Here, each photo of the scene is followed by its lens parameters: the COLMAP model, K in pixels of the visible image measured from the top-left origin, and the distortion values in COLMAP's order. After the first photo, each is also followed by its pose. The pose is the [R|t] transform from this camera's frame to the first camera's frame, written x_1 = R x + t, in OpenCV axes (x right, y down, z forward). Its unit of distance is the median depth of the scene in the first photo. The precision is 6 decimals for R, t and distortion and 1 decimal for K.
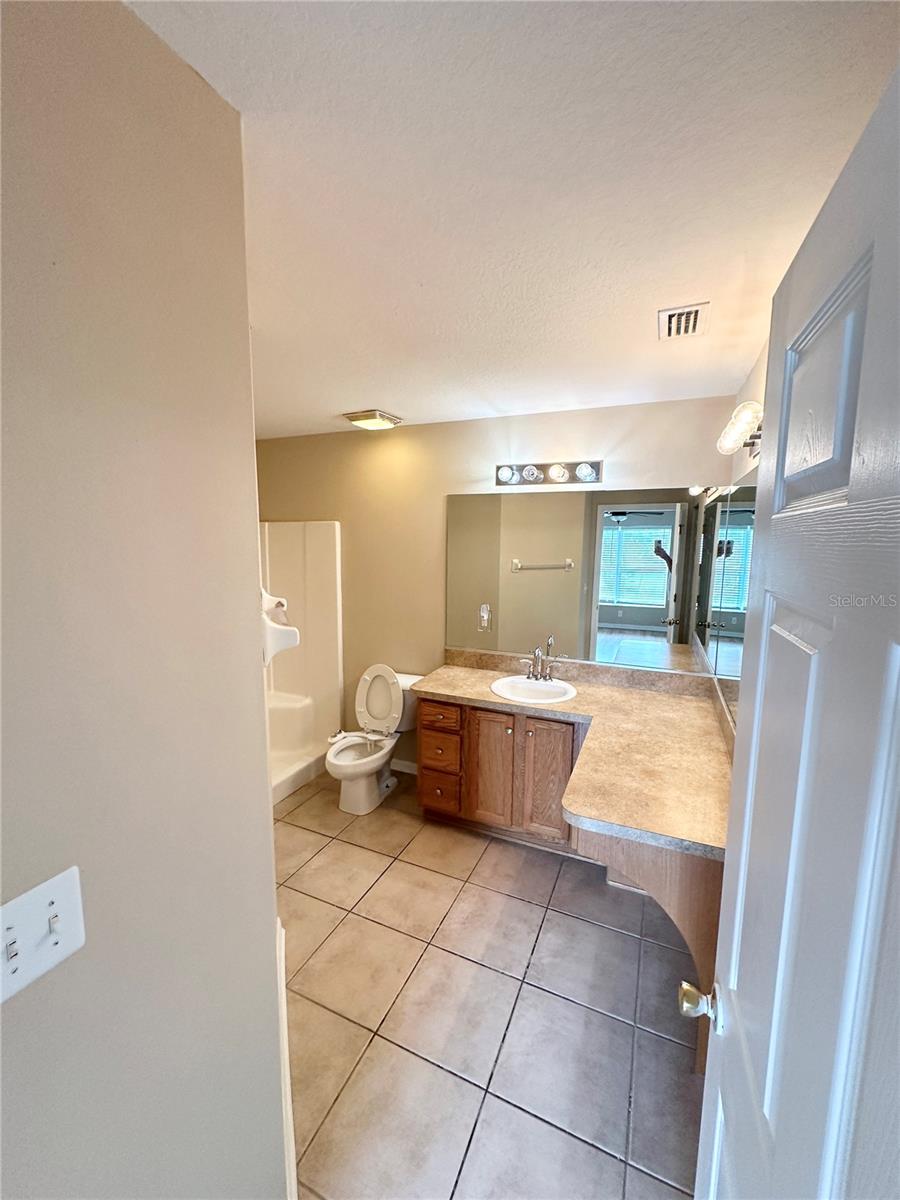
lens RADIAL K [[476.2, 0, 448.3], [0, 476.2, 595.6], [0, 0, 1]] dist [-0.002990, 0.000061]
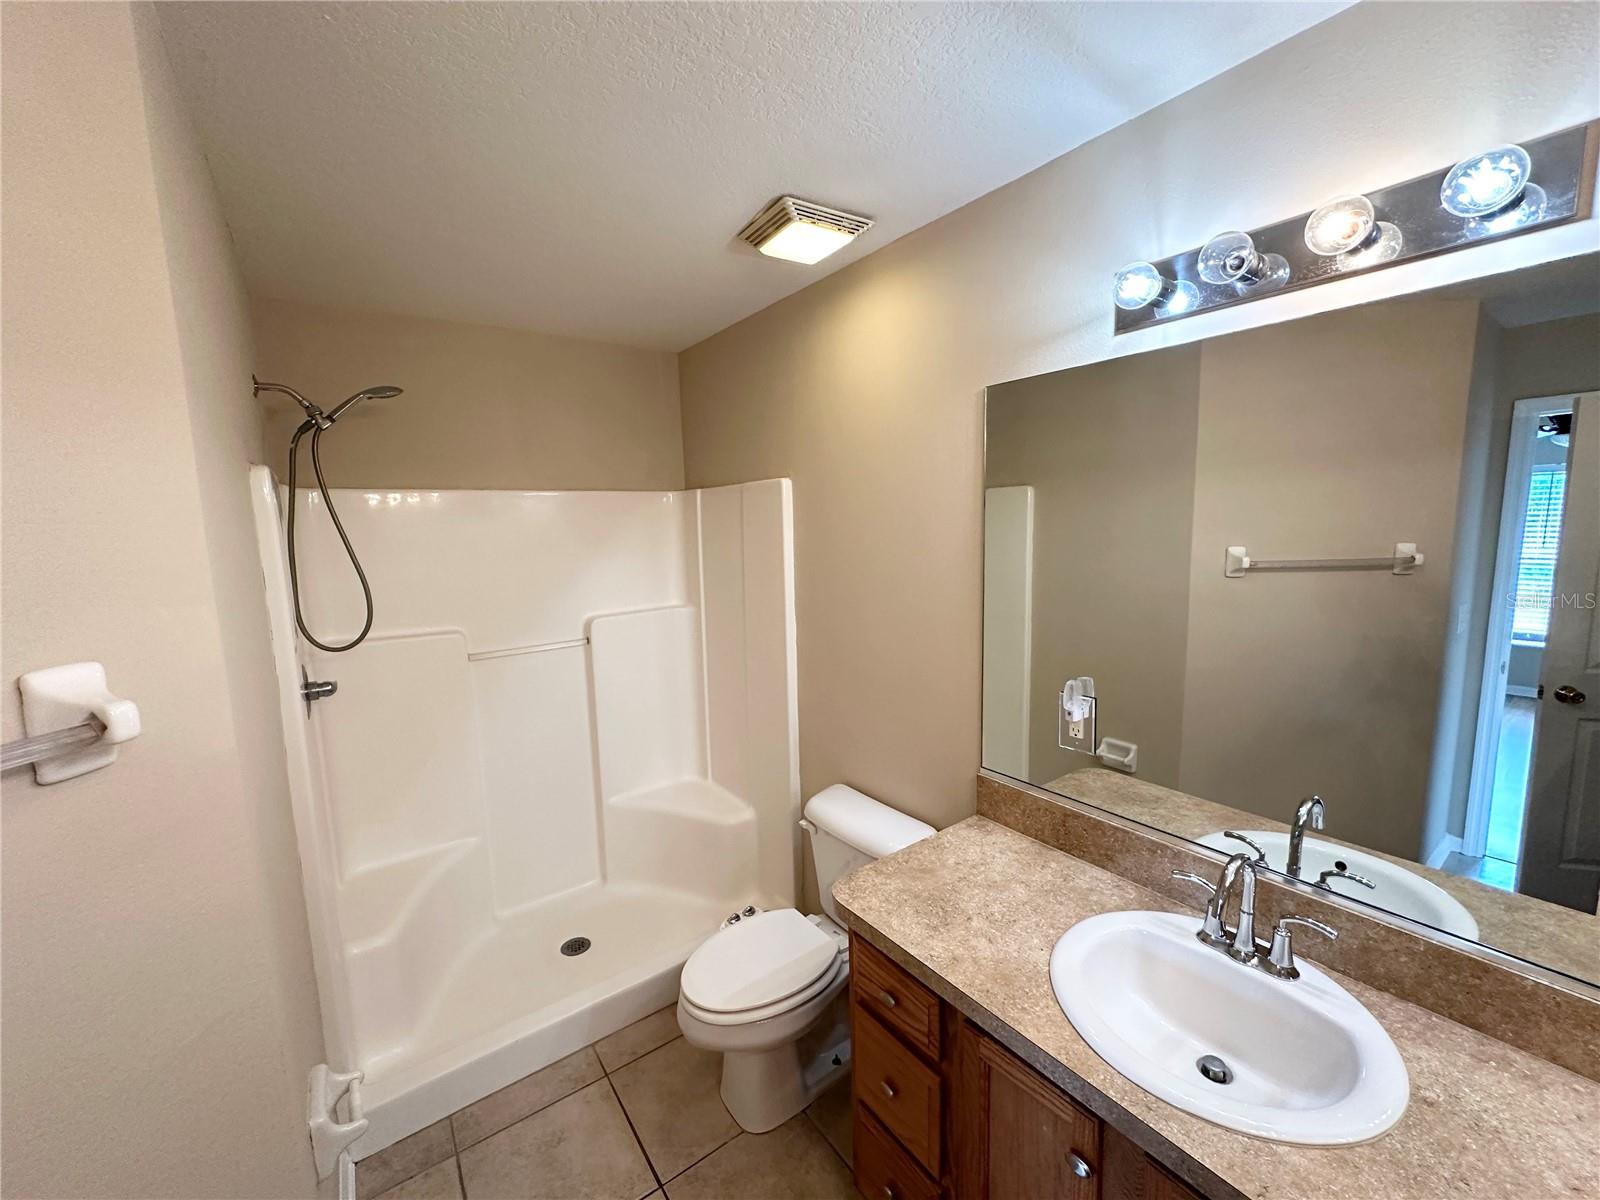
lens RADIAL K [[635.0, 0, 799.6], [0, 635.0, 598.3], [0, 0, 1]] dist [-0.002990, 0.000061]
pose [[0.865341, 0.026748, -0.500470, 0.142621], [-0.024143, 0.999640, 0.011683, -0.044875], [0.500602, 0.001973, 0.865675, 0.518612]]
